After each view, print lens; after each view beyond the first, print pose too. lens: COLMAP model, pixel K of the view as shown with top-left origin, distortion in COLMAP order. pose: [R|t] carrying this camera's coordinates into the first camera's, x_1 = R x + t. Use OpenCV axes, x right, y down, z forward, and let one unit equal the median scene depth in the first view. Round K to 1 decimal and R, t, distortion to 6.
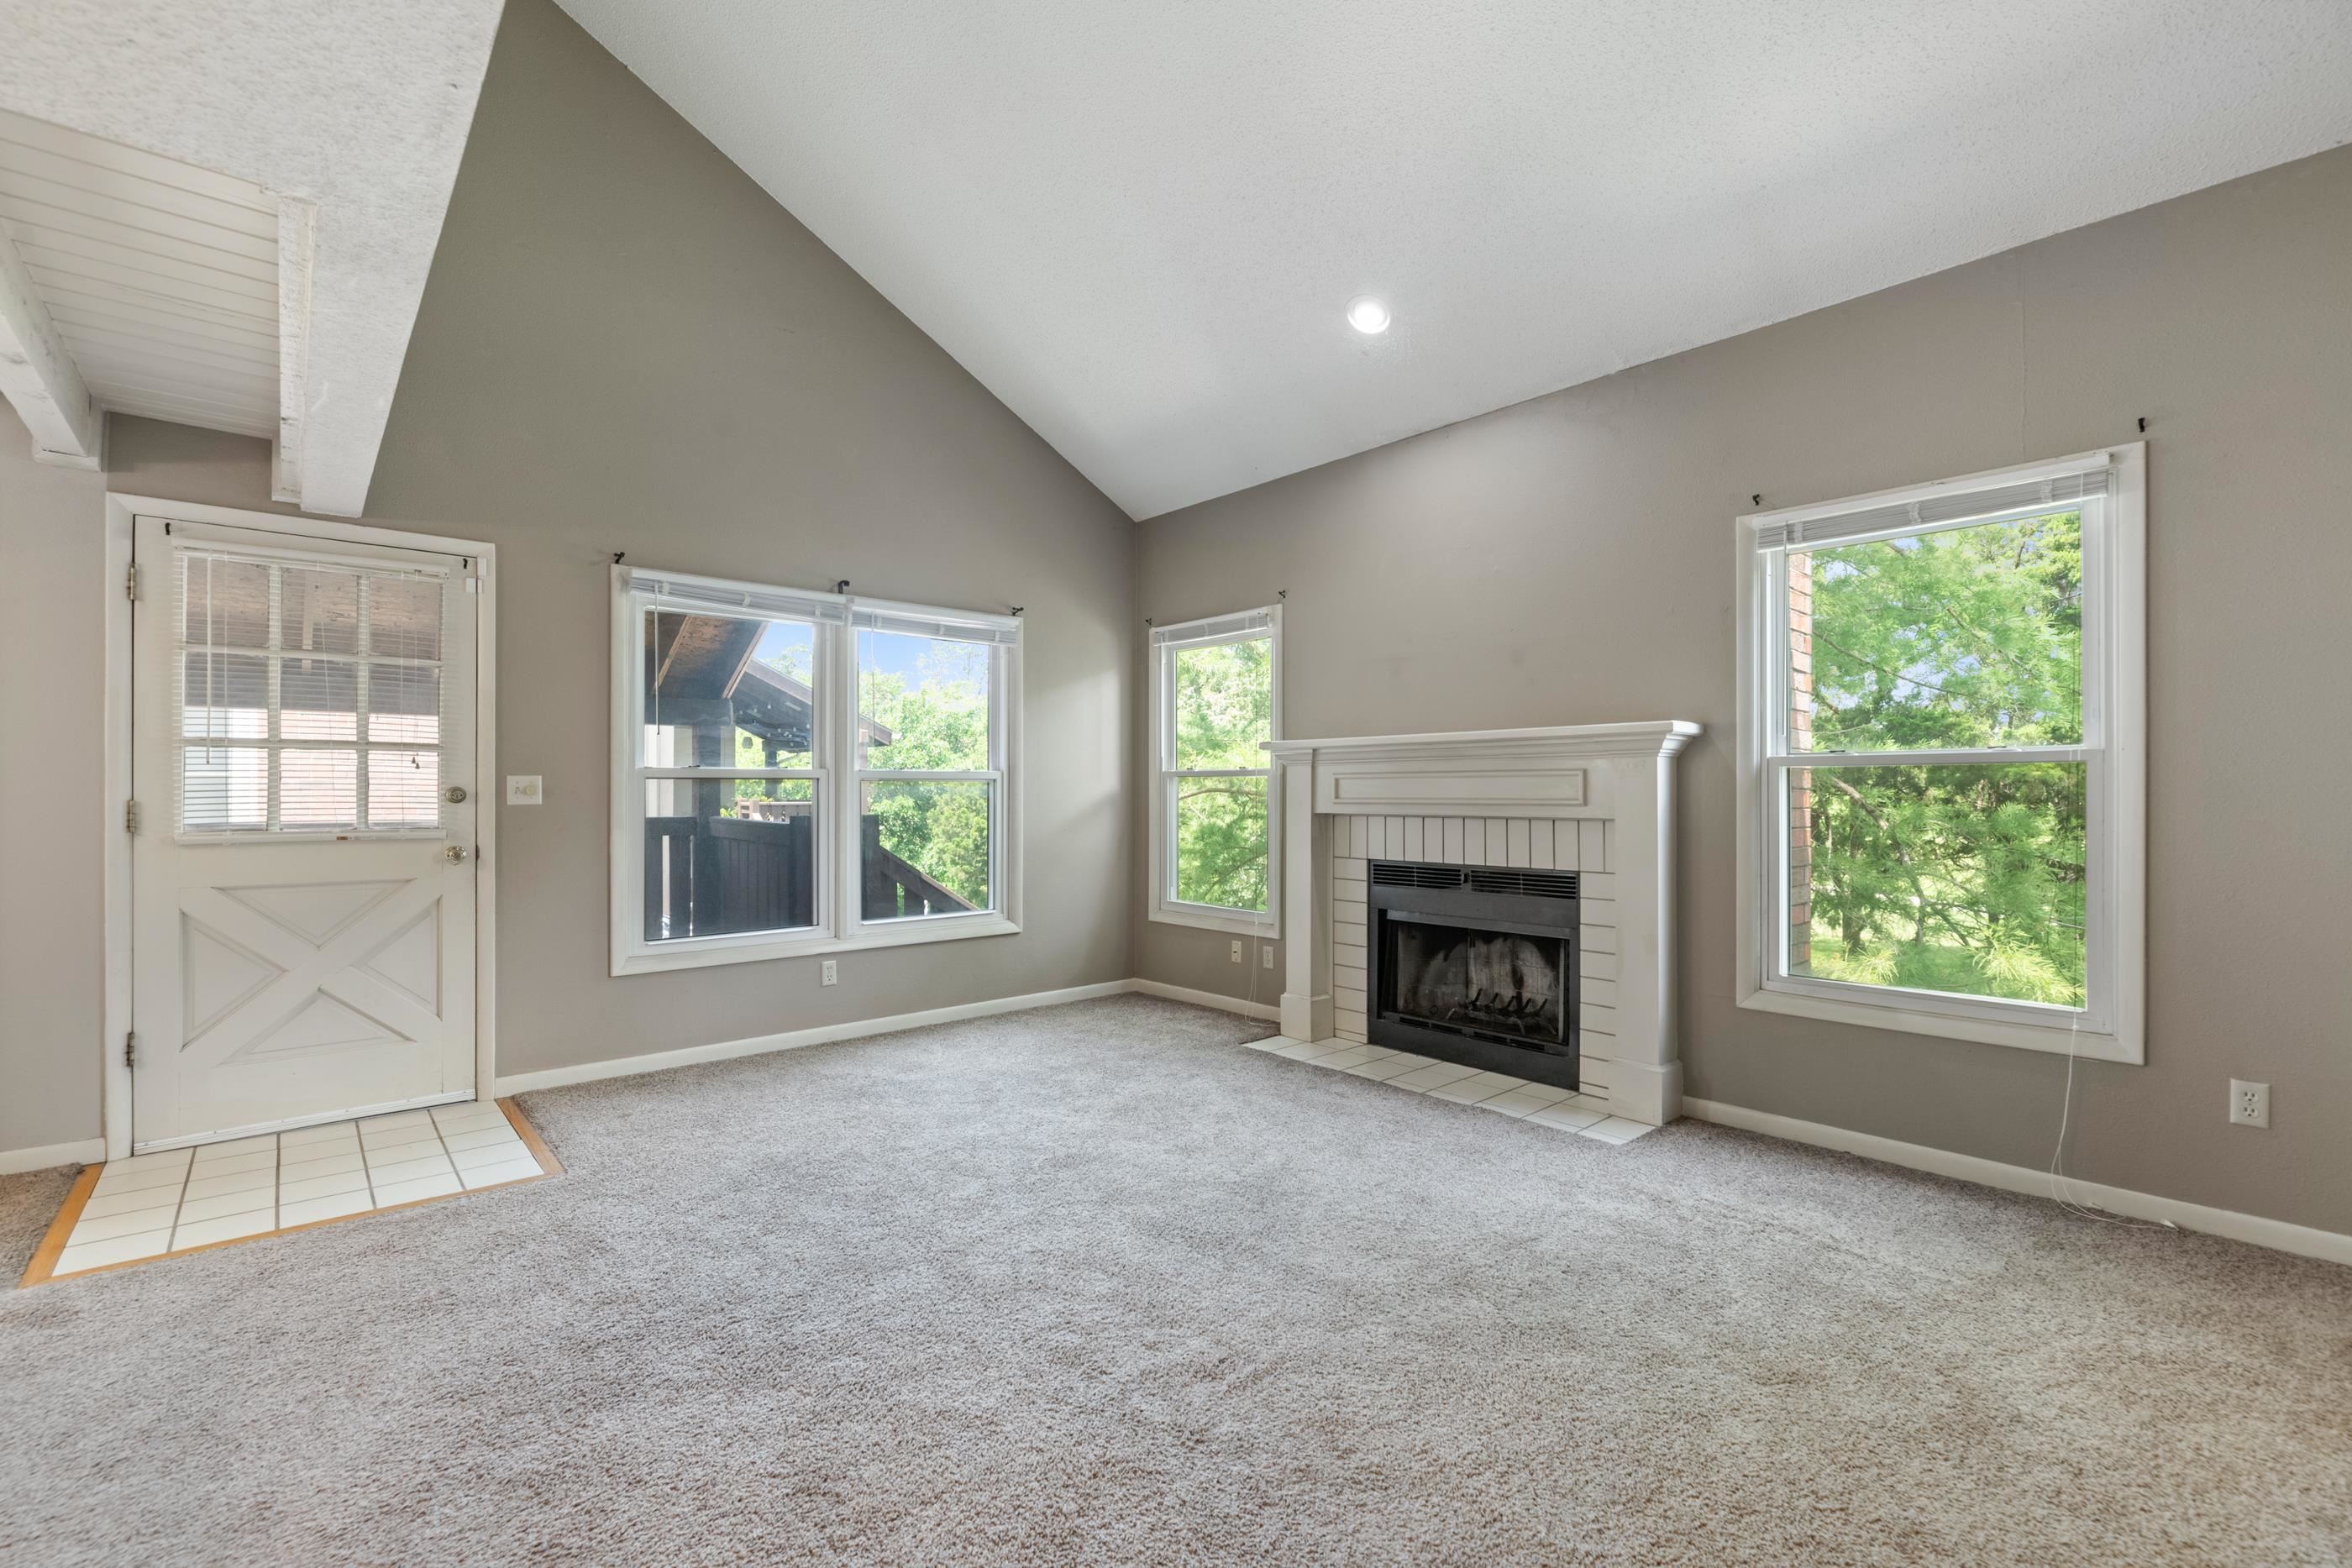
lens RADIAL K [[1036.1, 0, 1180.9], [0, 1036.1, 796.8], [0, 0, 1]] dist [-0.009639, -0.000382]
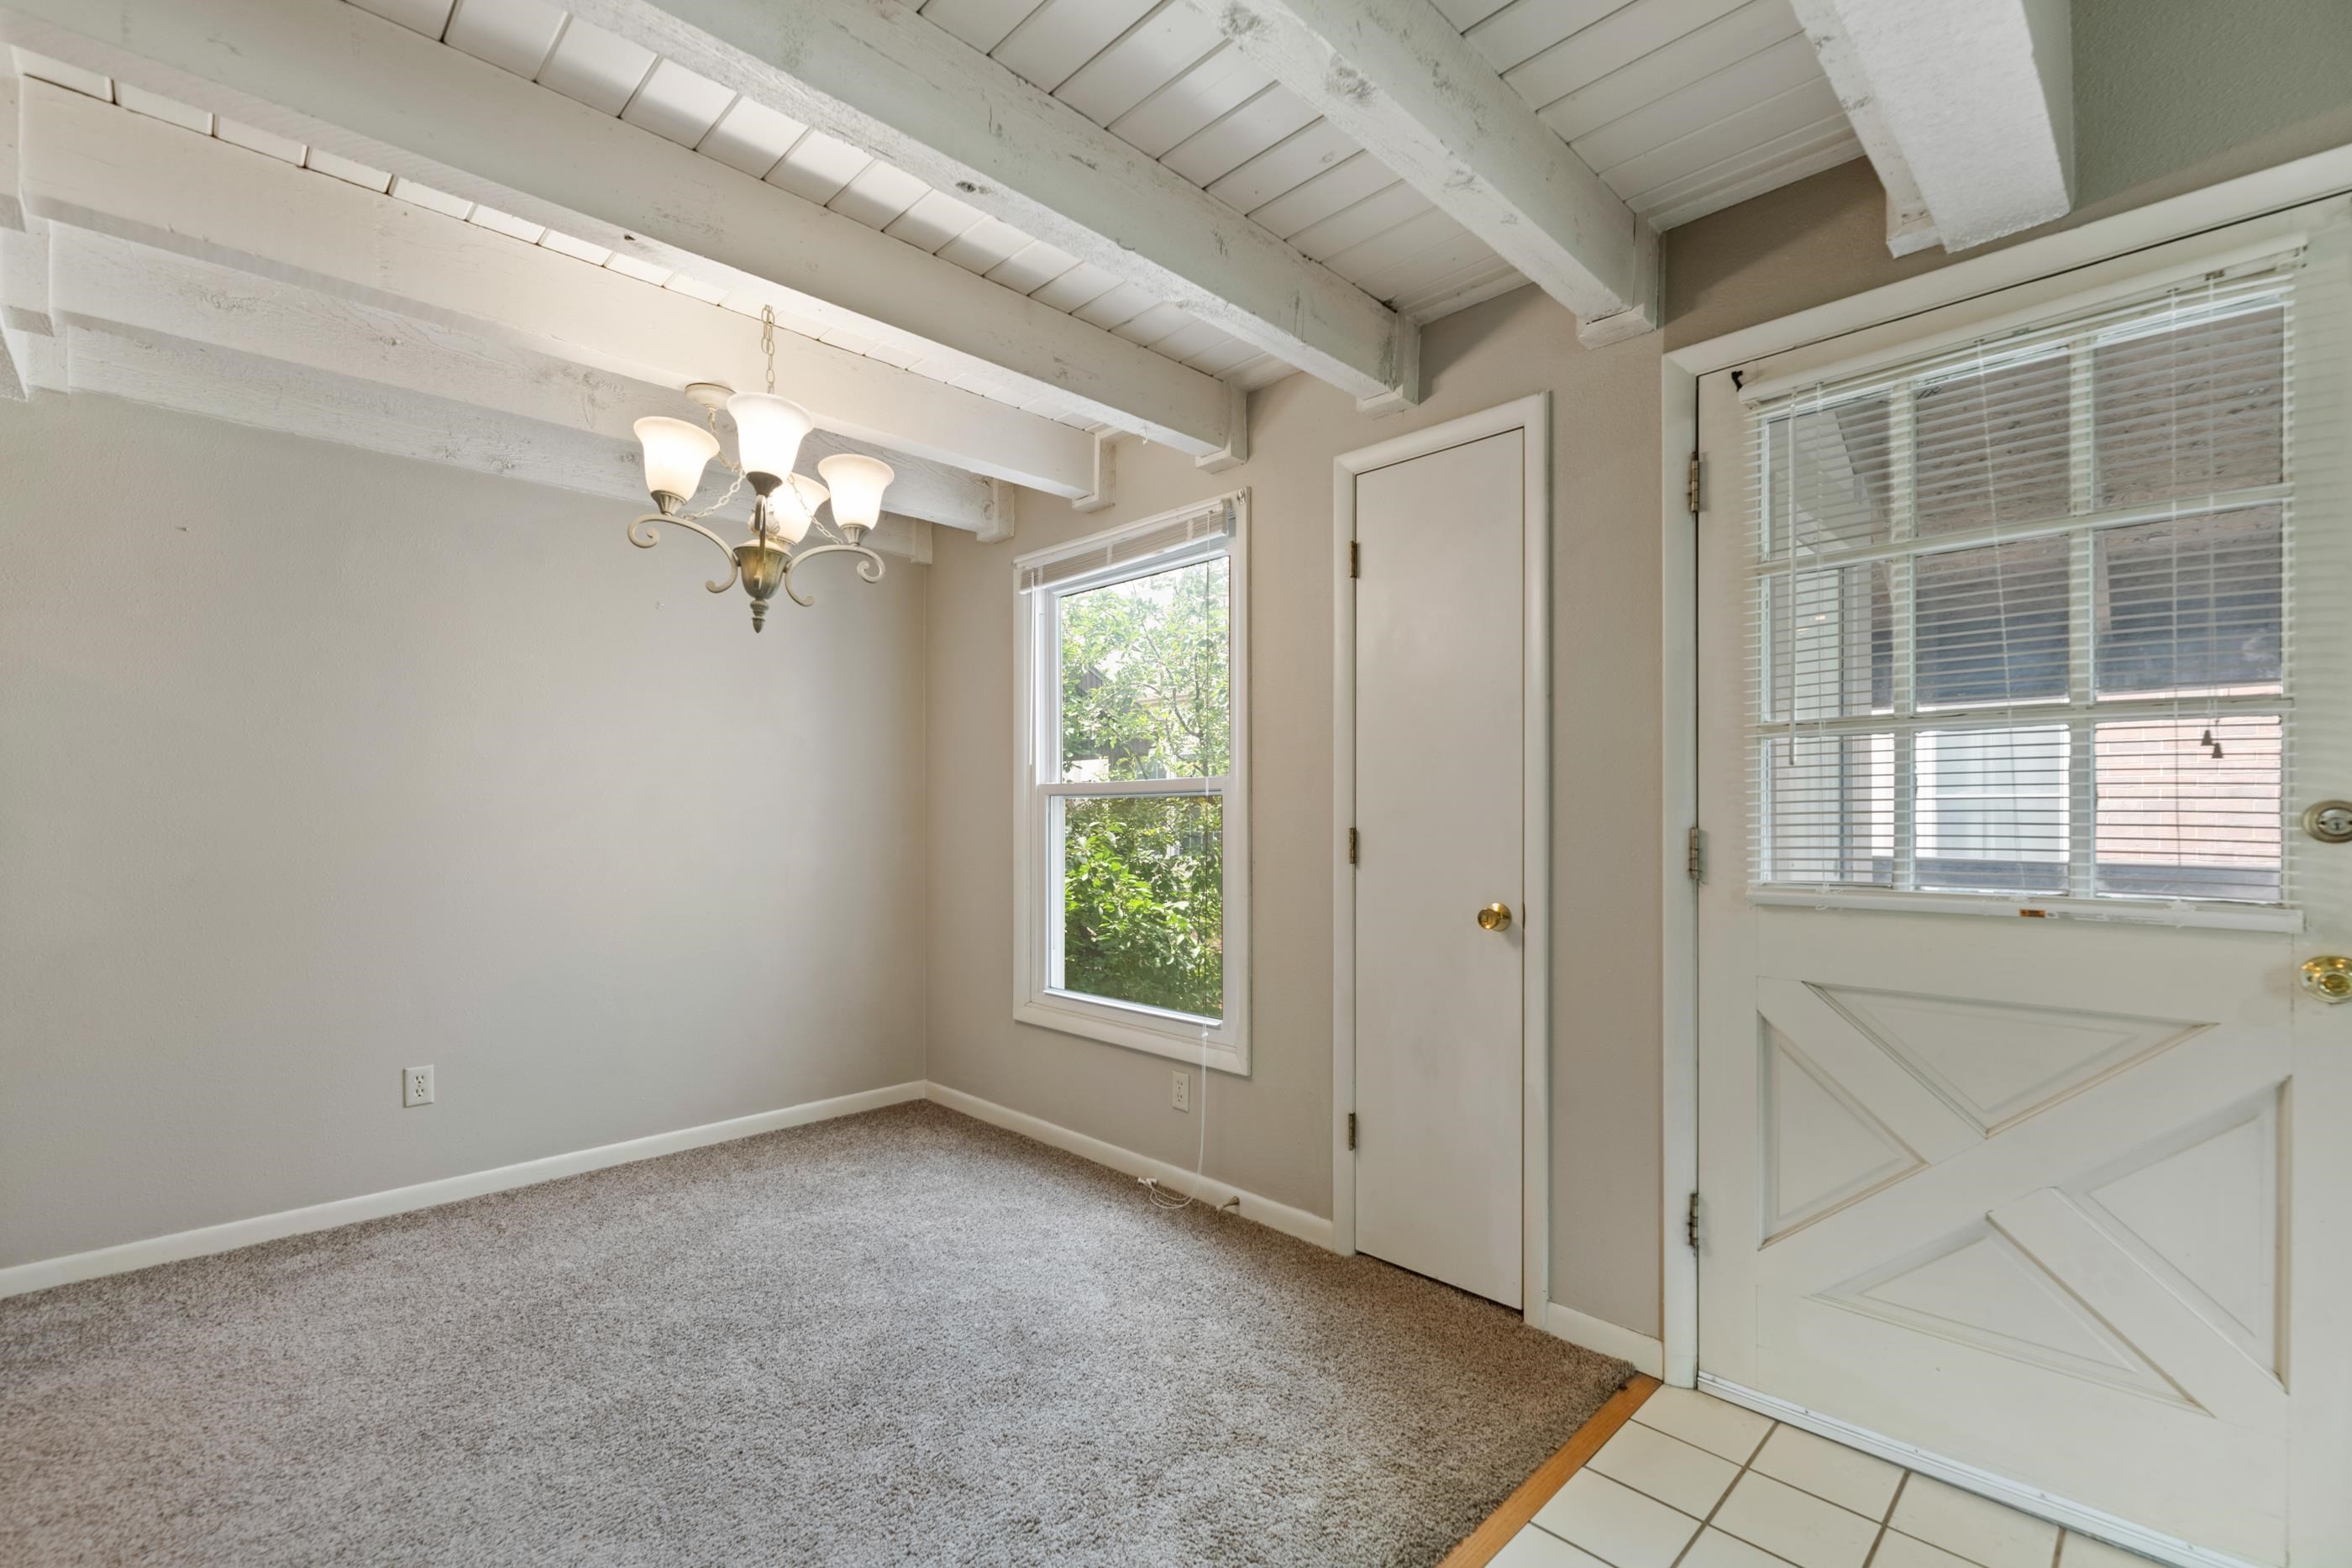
lens RADIAL K [[1036.1, 0, 1181.0], [0, 1036.1, 804.6], [0, 0, 1]] dist [-0.009639, -0.000382]
pose [[-0.005229, -0.001400, -0.999985, -0.384009], [0.003556, 0.999993, -0.001419, -0.010846], [0.999980, -0.003563, -0.005224, 0.684691]]
